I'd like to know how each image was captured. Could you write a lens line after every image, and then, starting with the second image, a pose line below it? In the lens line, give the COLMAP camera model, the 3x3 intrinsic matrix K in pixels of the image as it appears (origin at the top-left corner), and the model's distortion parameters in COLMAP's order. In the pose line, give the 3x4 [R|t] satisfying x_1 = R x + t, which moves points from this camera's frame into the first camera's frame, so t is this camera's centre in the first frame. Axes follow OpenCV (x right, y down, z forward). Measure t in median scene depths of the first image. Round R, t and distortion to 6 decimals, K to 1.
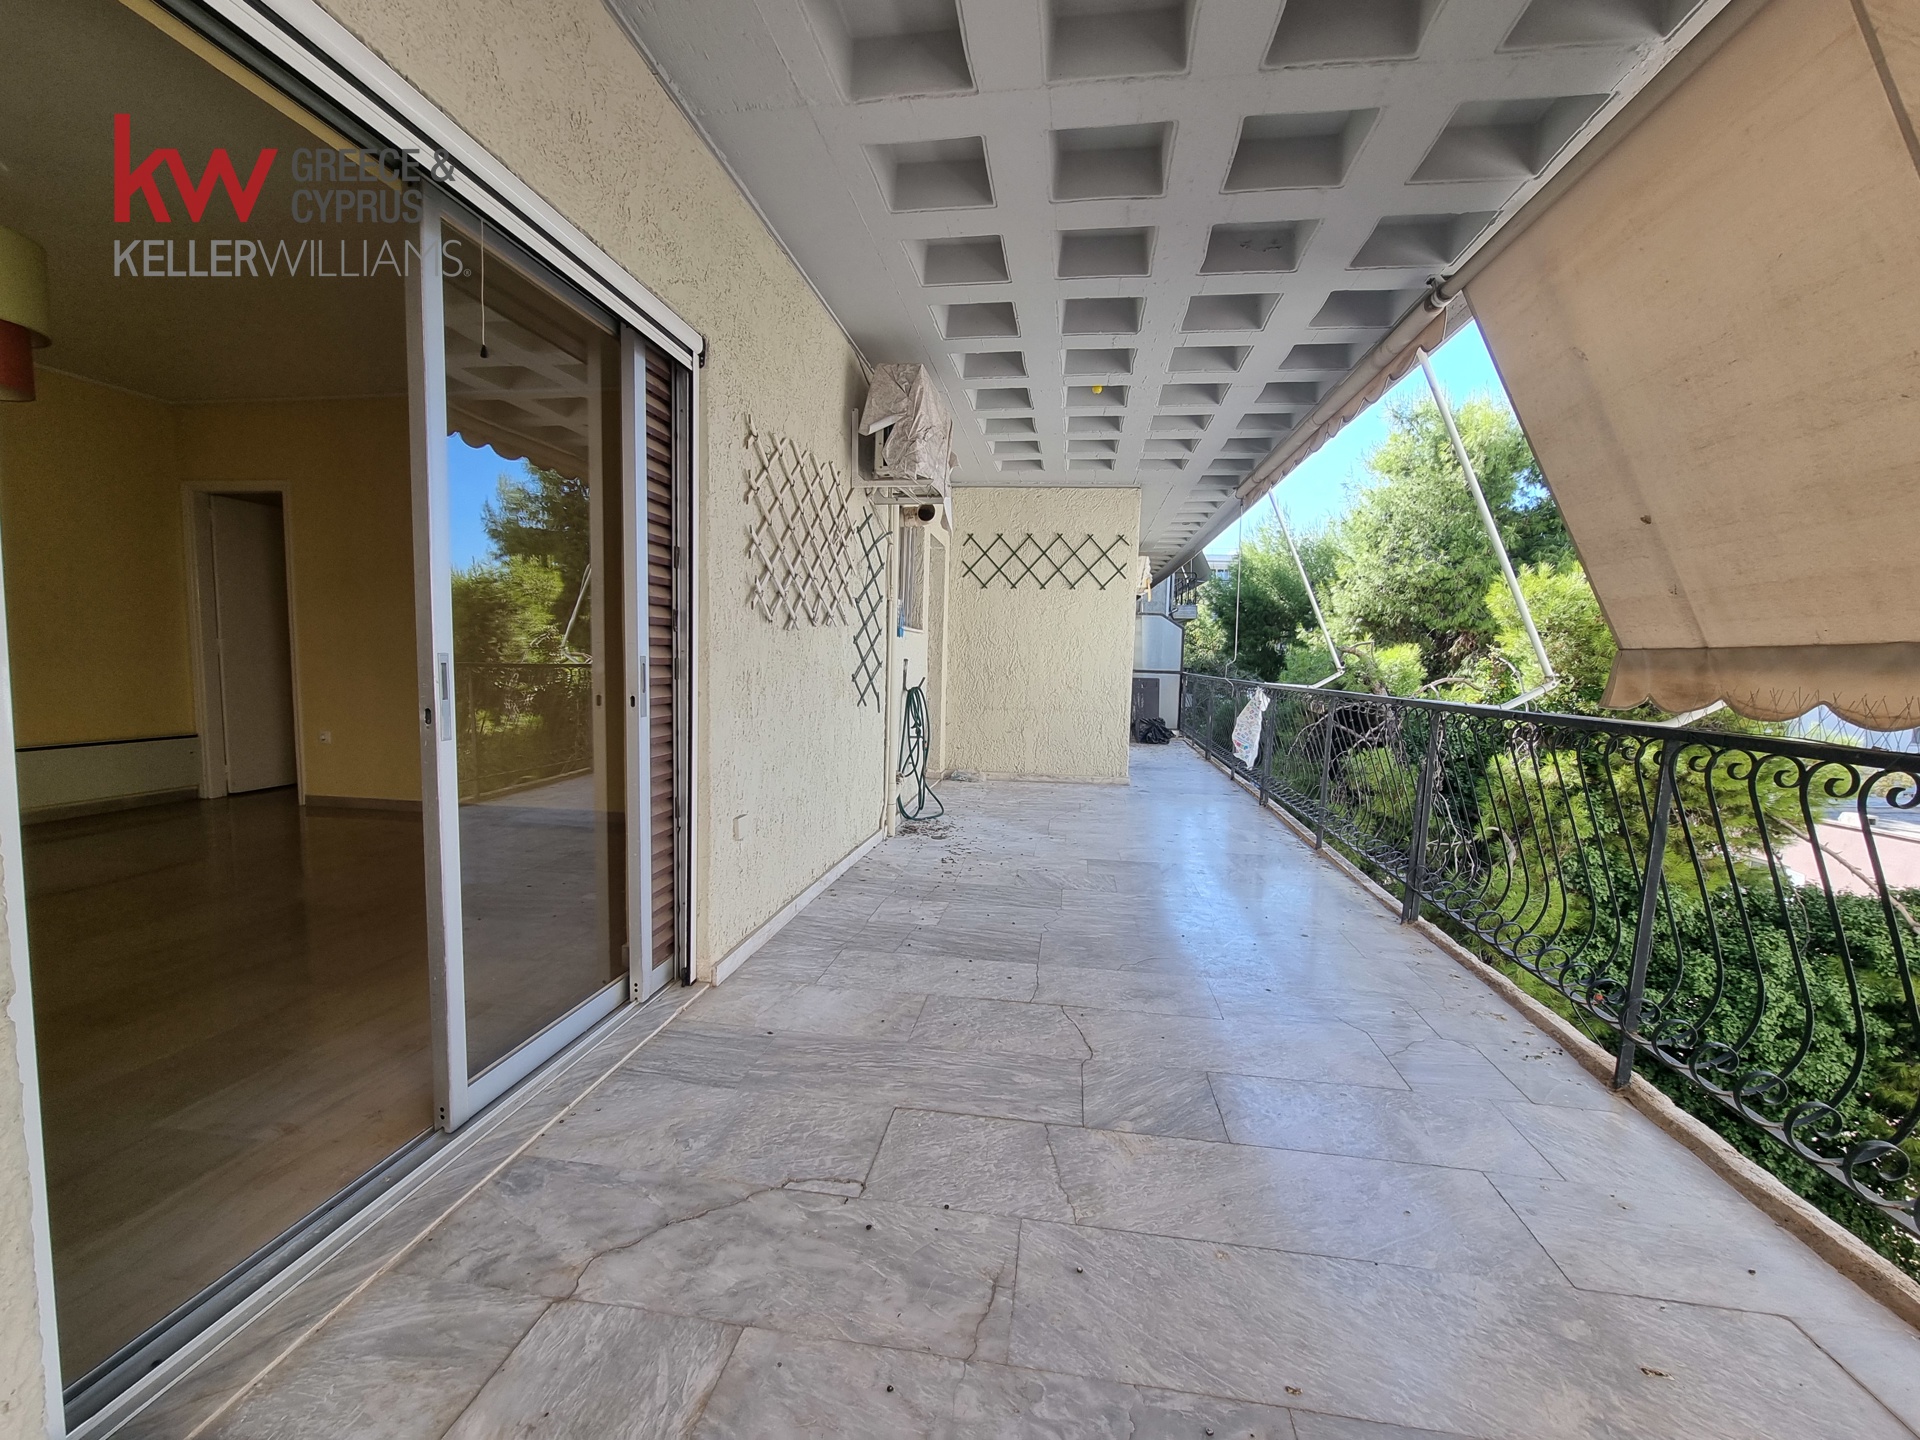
lens RADIAL K [[796.5, 0, 962.1], [0, 796.5, 727.0], [0, 0, 1]] dist [-0.002217, 0.000220]
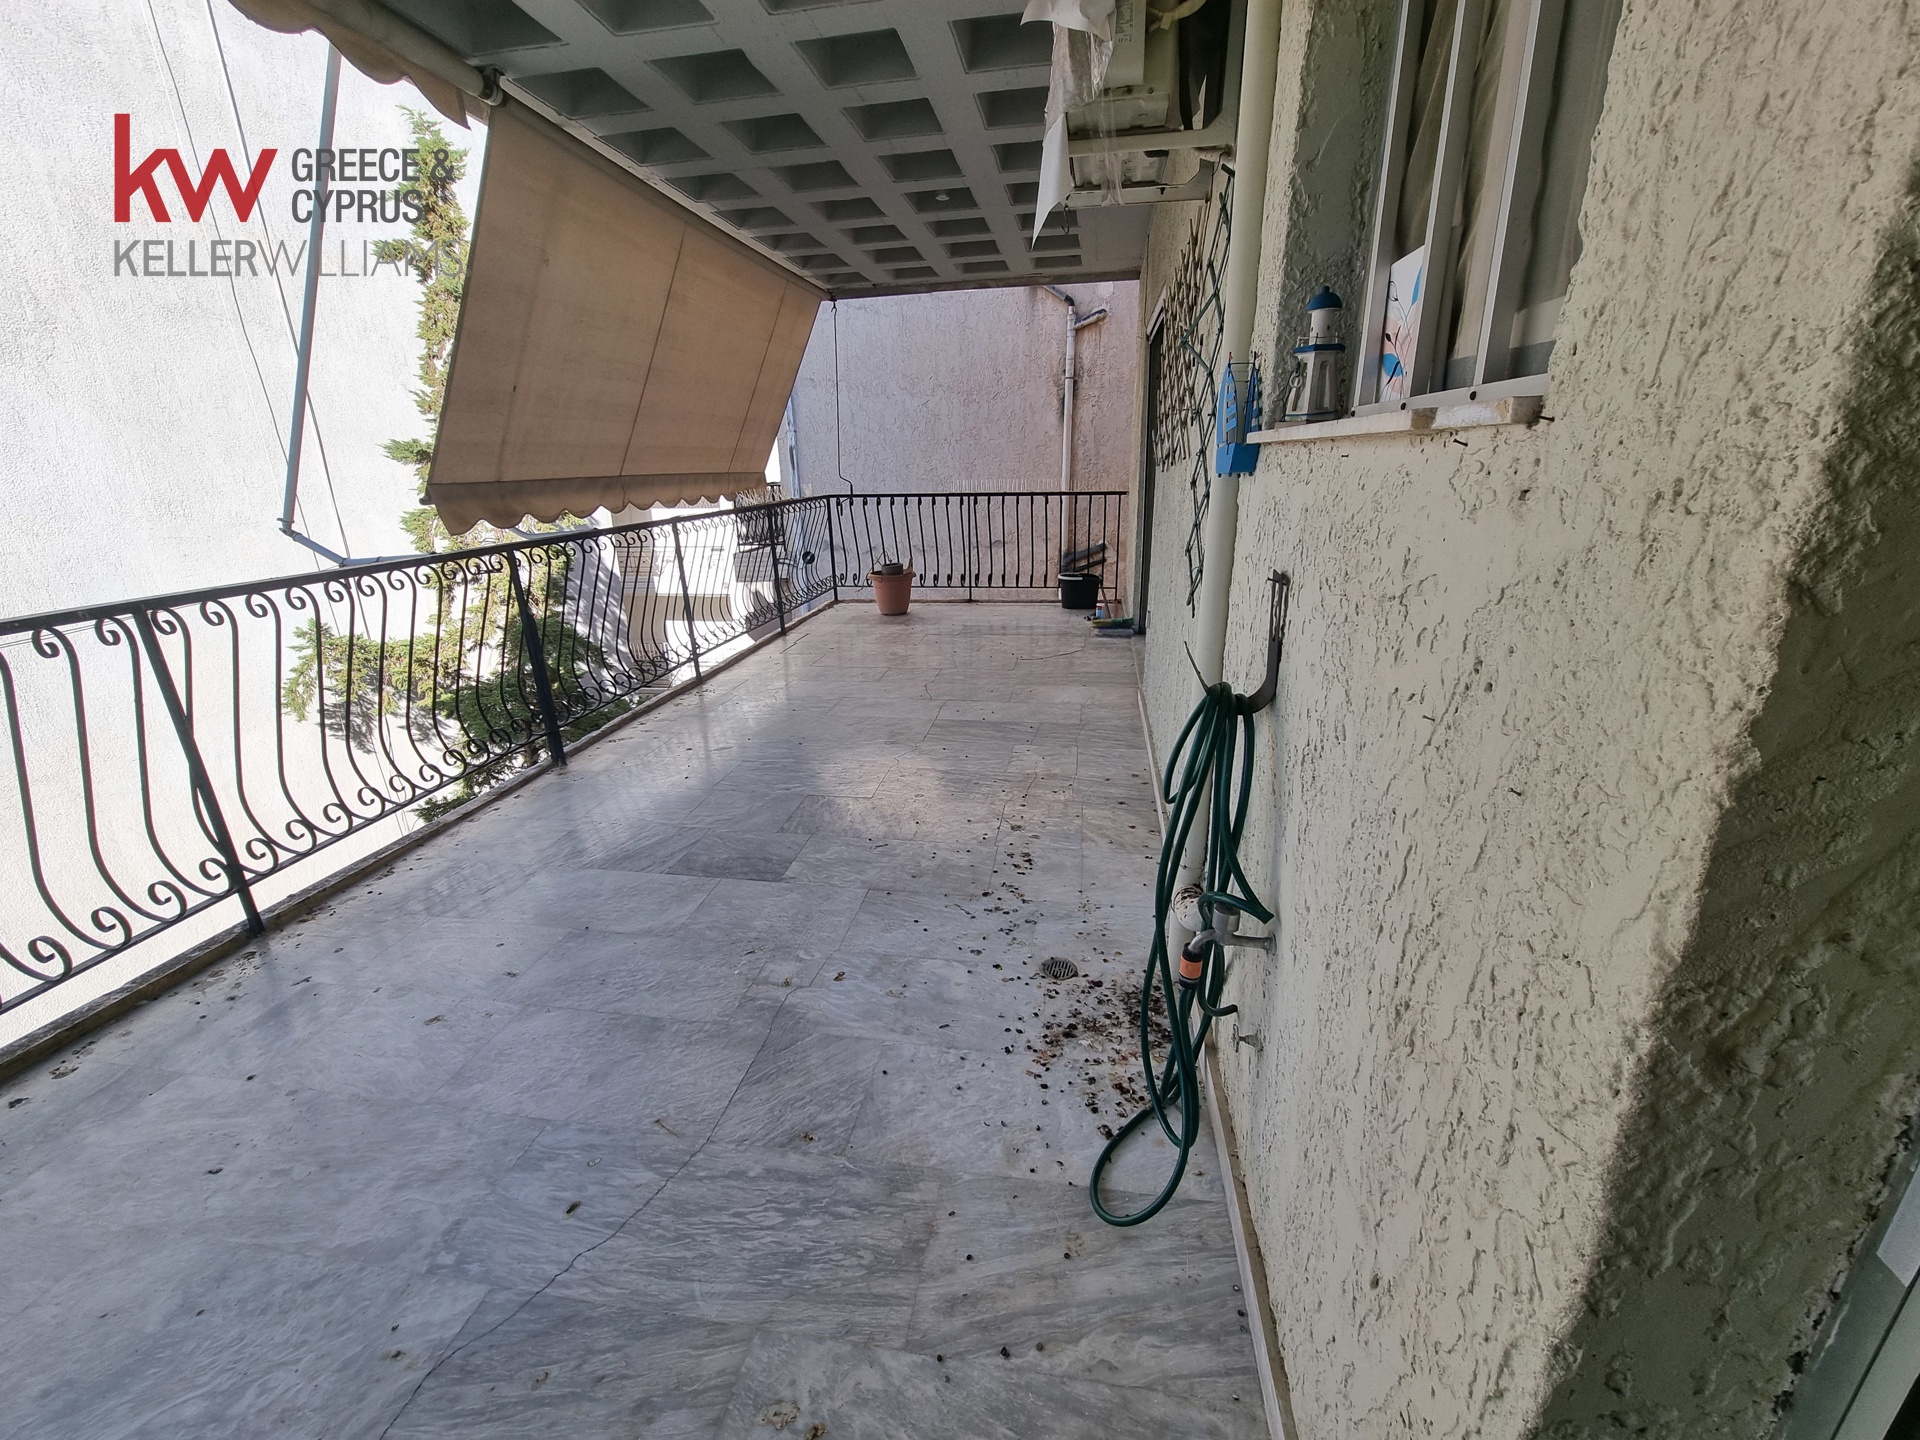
lens RADIAL K [[796.5, 0, 962.1], [0, 796.5, 727.0], [0, 0, 1]] dist [-0.002217, 0.000220]
pose [[-0.999908, -0.005120, 0.012530, 0.030545], [0.000383, 0.914642, 0.404265, -0.254191], [-0.013531, 0.404233, -0.914556, 2.236751]]
